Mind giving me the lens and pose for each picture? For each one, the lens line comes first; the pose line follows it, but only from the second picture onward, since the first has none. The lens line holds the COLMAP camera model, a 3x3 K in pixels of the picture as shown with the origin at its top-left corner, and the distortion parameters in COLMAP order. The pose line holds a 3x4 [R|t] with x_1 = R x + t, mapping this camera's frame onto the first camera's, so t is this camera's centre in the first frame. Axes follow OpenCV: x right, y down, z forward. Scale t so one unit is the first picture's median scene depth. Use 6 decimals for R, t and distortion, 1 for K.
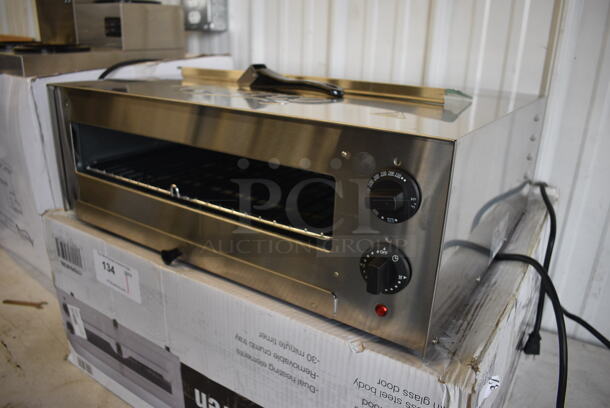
lens RADIAL K [[463.3, 0, 305.0], [0, 463.3, 204.0], [0, 0, 1]] dist [-0.101128, 0.014382]
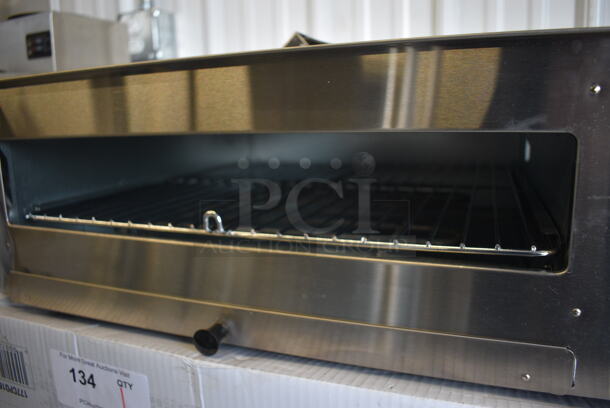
lens RADIAL K [[463.3, 0, 305.0], [0, 463.3, 204.0], [0, 0, 1]] dist [-0.101128, 0.014382]
pose [[0.975219, -0.099276, 0.197718, -0.282082], [0.128444, 0.981697, -0.140614, 0.045045], [-0.180140, 0.162526, 0.970121, 0.416107]]
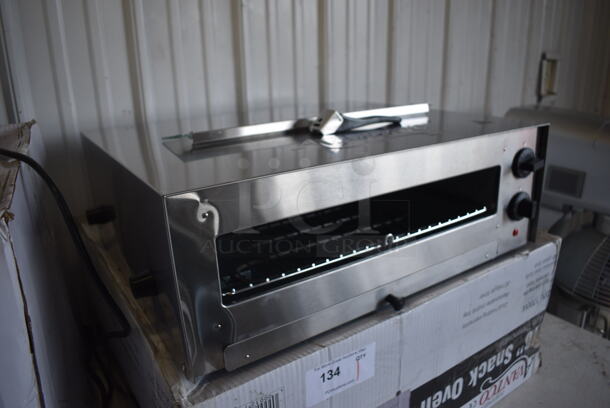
lens RADIAL K [[463.3, 0, 305.0], [0, 463.3, 204.0], [0, 0, 1]] dist [-0.101128, 0.014382]
pose [[0.387218, -0.330653, 0.860657, -1.208479], [0.352461, 0.915664, 0.193211, -0.363442], [-0.851959, 0.228534, 0.471104, 0.659624]]
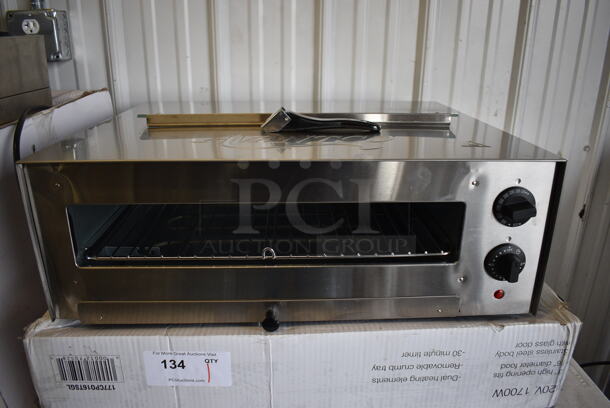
lens RADIAL K [[463.3, 0, 305.0], [0, 463.3, 204.0], [0, 0, 1]] dist [-0.101128, 0.014382]
pose [[0.809607, -0.226114, 0.541673, -0.710751], [0.219088, 0.972541, 0.078516, -0.184270], [-0.544552, 0.055107, 0.836915, 0.166050]]
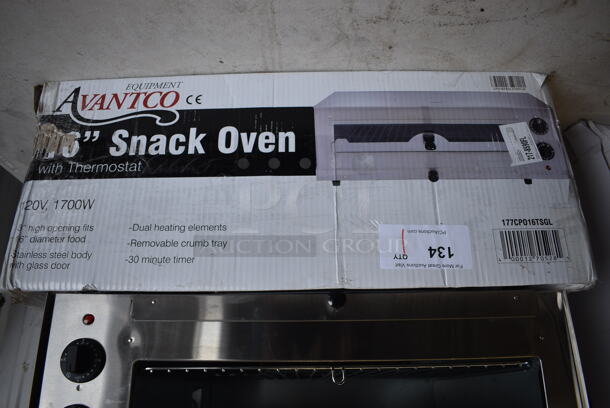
lens RADIAL K [[463.3, 0, 305.0], [0, 463.3, 204.0], [0, 0, 1]] dist [-0.101128, 0.014382]
pose [[-0.830681, 0.245372, 0.499762, -0.746758], [-0.217940, -0.969321, 0.113665, 0.208122], [0.512320, -0.014499, 0.858672, 0.224287]]
